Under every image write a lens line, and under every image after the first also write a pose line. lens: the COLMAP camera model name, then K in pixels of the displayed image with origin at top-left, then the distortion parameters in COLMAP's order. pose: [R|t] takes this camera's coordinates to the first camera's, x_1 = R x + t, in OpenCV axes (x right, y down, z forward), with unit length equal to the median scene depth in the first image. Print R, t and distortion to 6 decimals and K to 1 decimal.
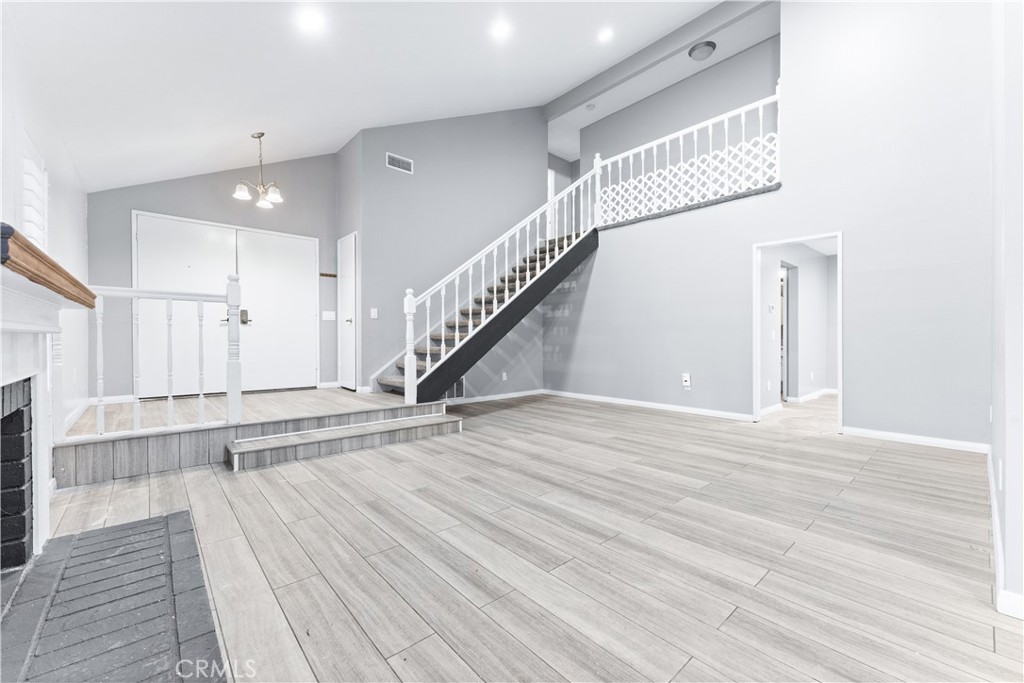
lens RADIAL K [[415.4, 0, 510.0], [0, 415.4, 342.3], [0, 0, 1]] dist [0.000263, 0.000505]
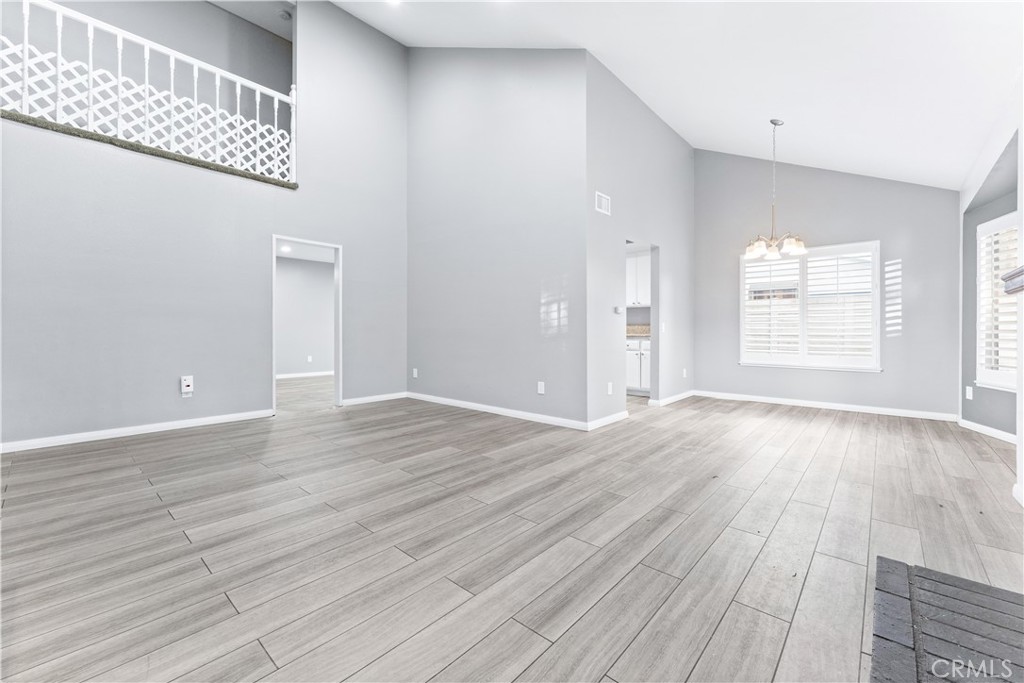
lens RADIAL K [[415.4, 0, 509.4], [0, 415.4, 334.0], [0, 0, 1]] dist [0.000263, 0.000505]
pose [[-0.117551, -0.007460, 0.993039, -0.860447], [0.005046, 0.999954, 0.008109, -0.011194], [-0.993054, 0.005964, -0.117508, 1.064554]]
